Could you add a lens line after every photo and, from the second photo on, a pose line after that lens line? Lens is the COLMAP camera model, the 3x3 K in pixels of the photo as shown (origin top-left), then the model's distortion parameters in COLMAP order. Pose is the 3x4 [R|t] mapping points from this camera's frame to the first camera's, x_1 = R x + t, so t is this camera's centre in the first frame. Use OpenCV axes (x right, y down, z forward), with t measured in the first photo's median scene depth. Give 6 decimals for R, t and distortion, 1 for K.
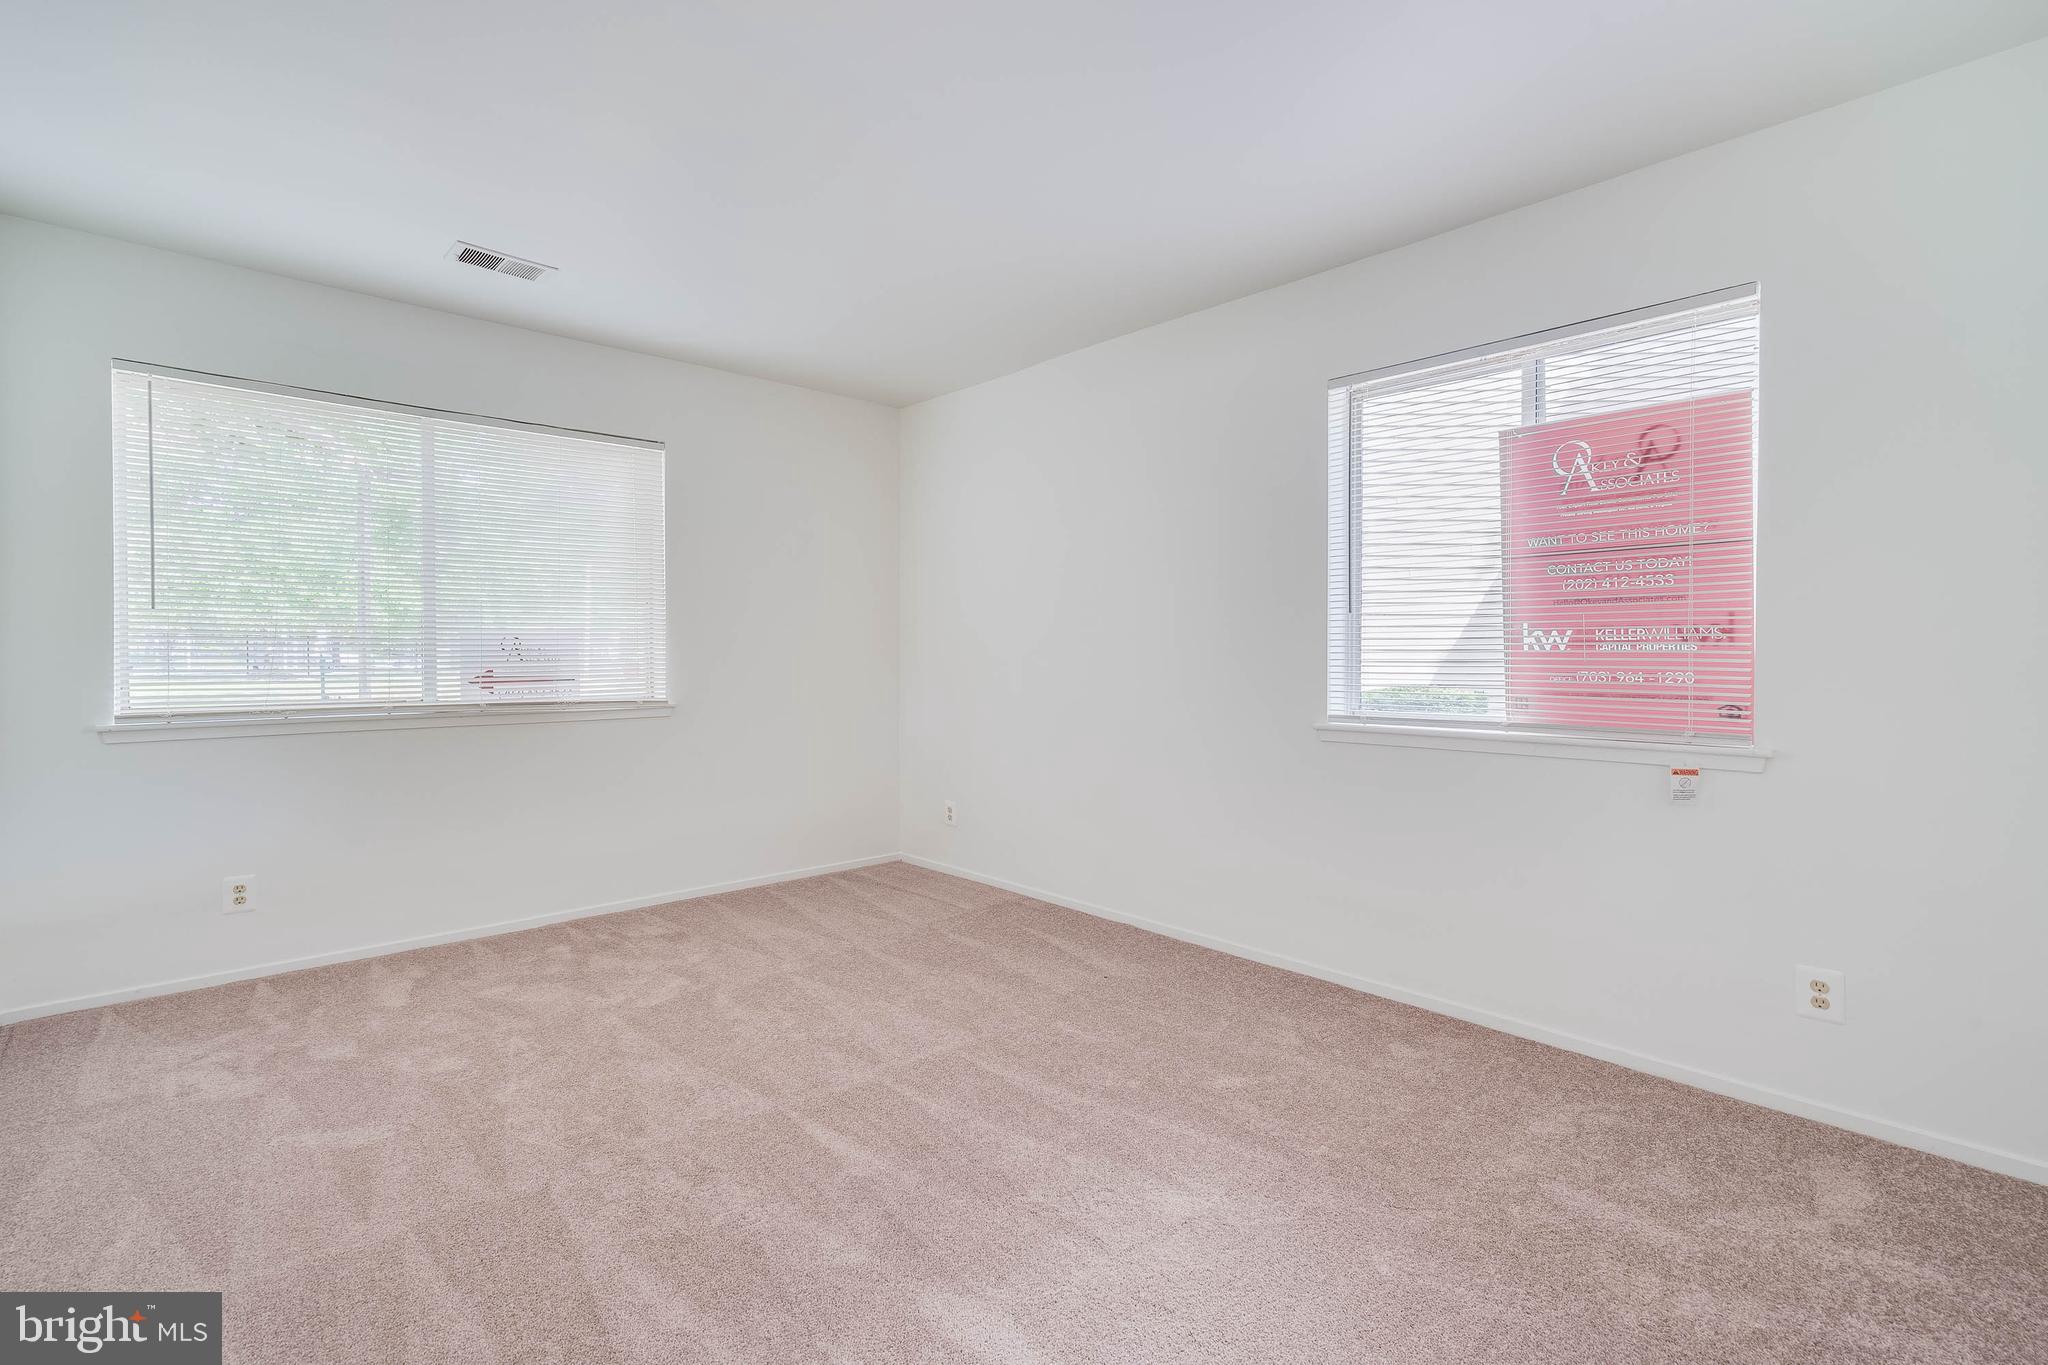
lens RADIAL K [[944.1, 0, 1017.3], [0, 944.1, 673.6], [0, 0, 1]] dist [-0.004825, 0.000148]
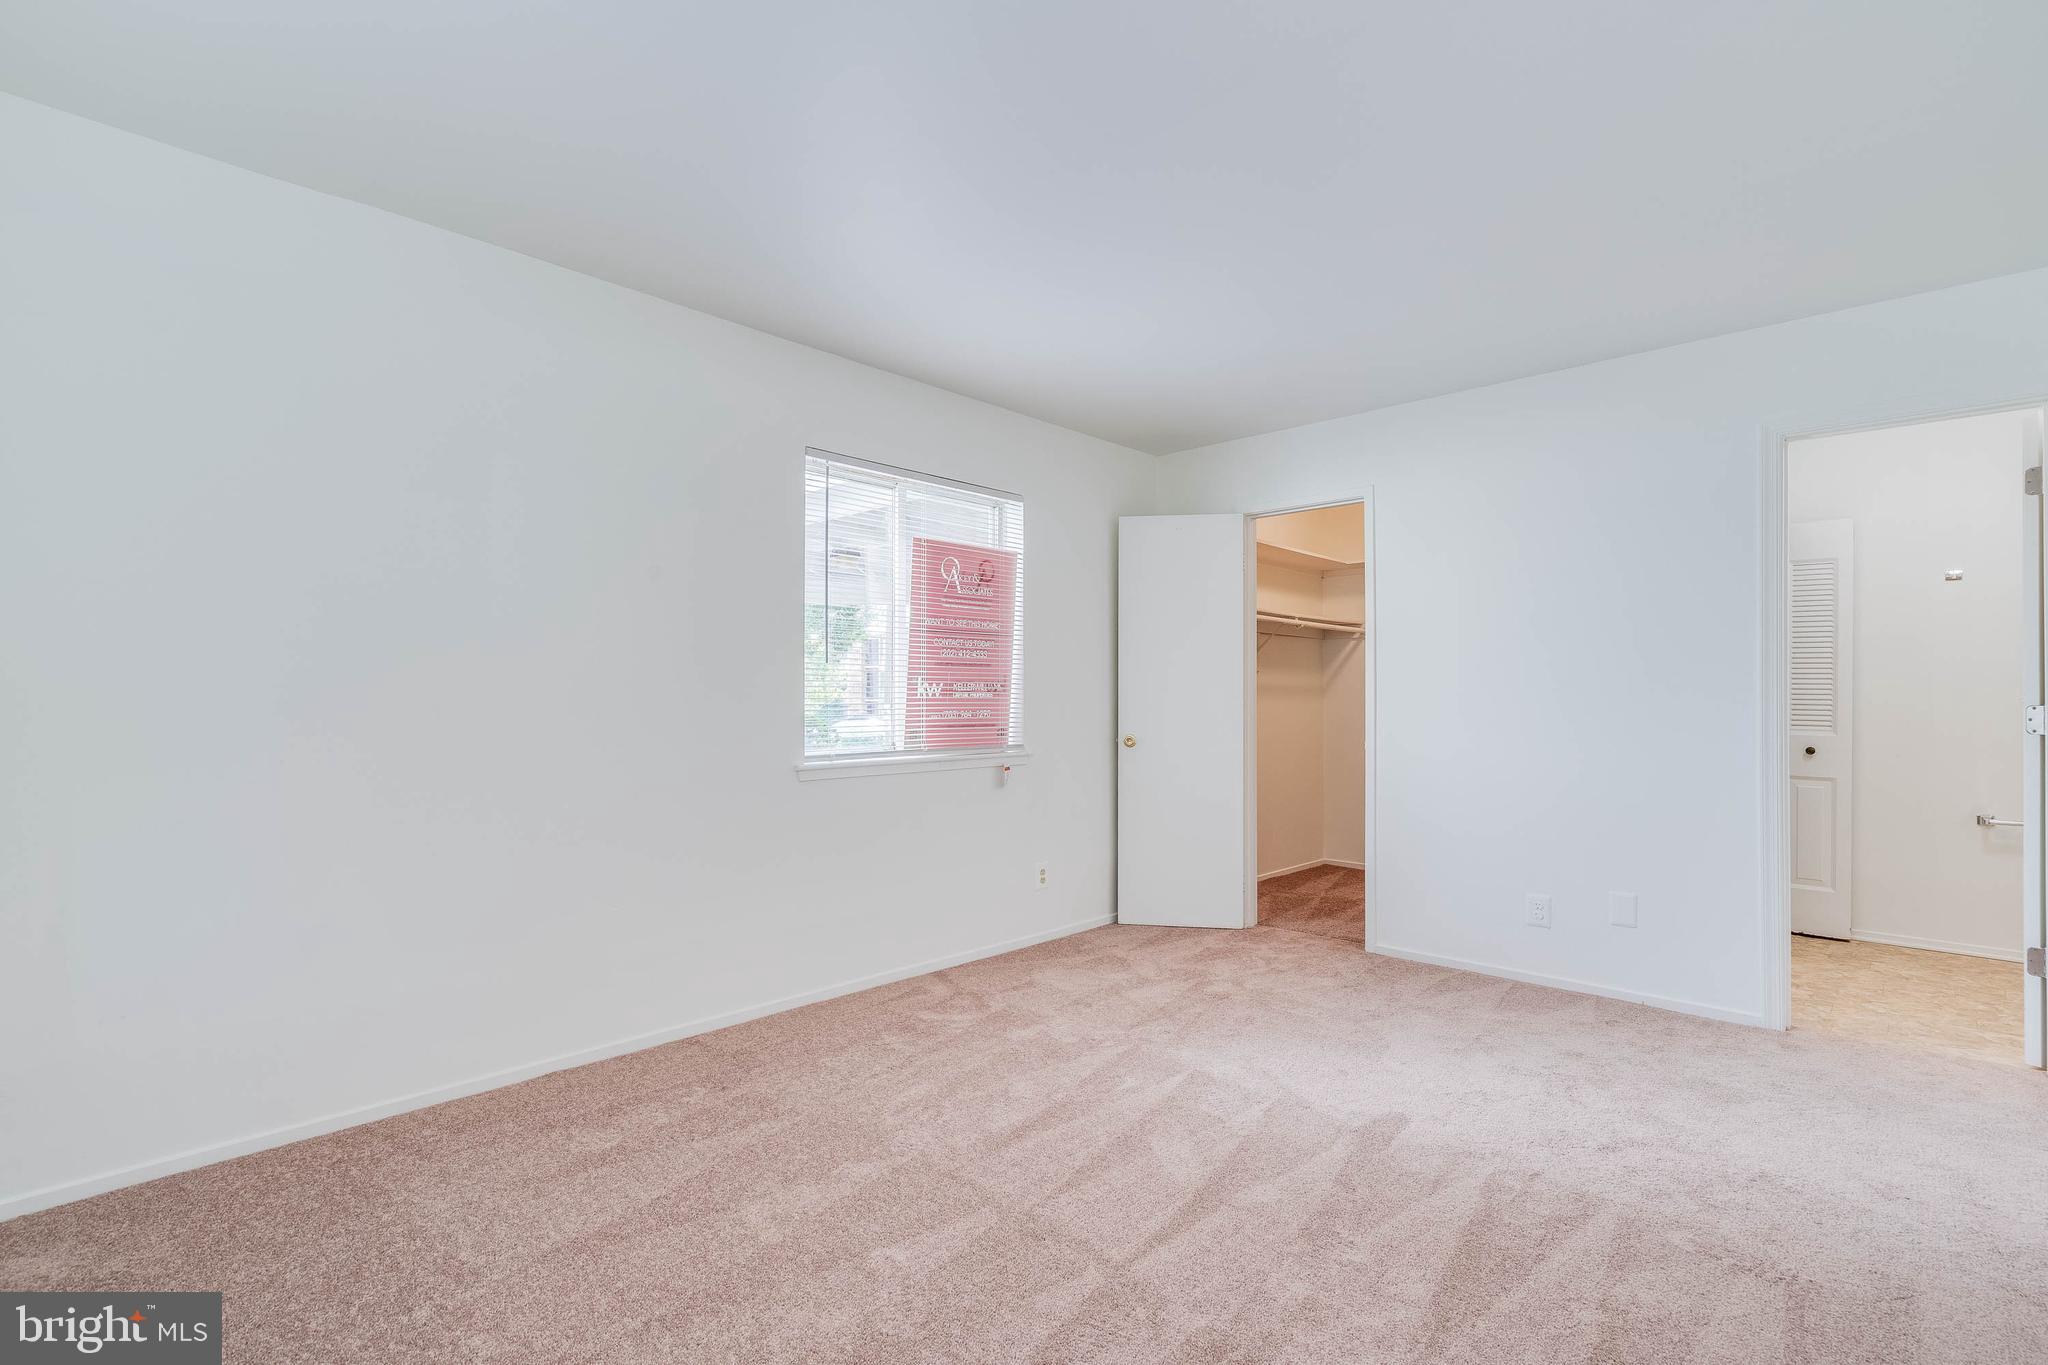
lens RADIAL K [[944.1, 0, 1017.3], [0, 944.1, 673.6], [0, 0, 1]] dist [-0.004825, 0.000148]
pose [[-0.072072, 0.017115, 0.997253, -0.912501], [0.017395, 0.999722, -0.015901, -0.036227], [-0.997248, 0.016201, -0.072349, 1.007740]]
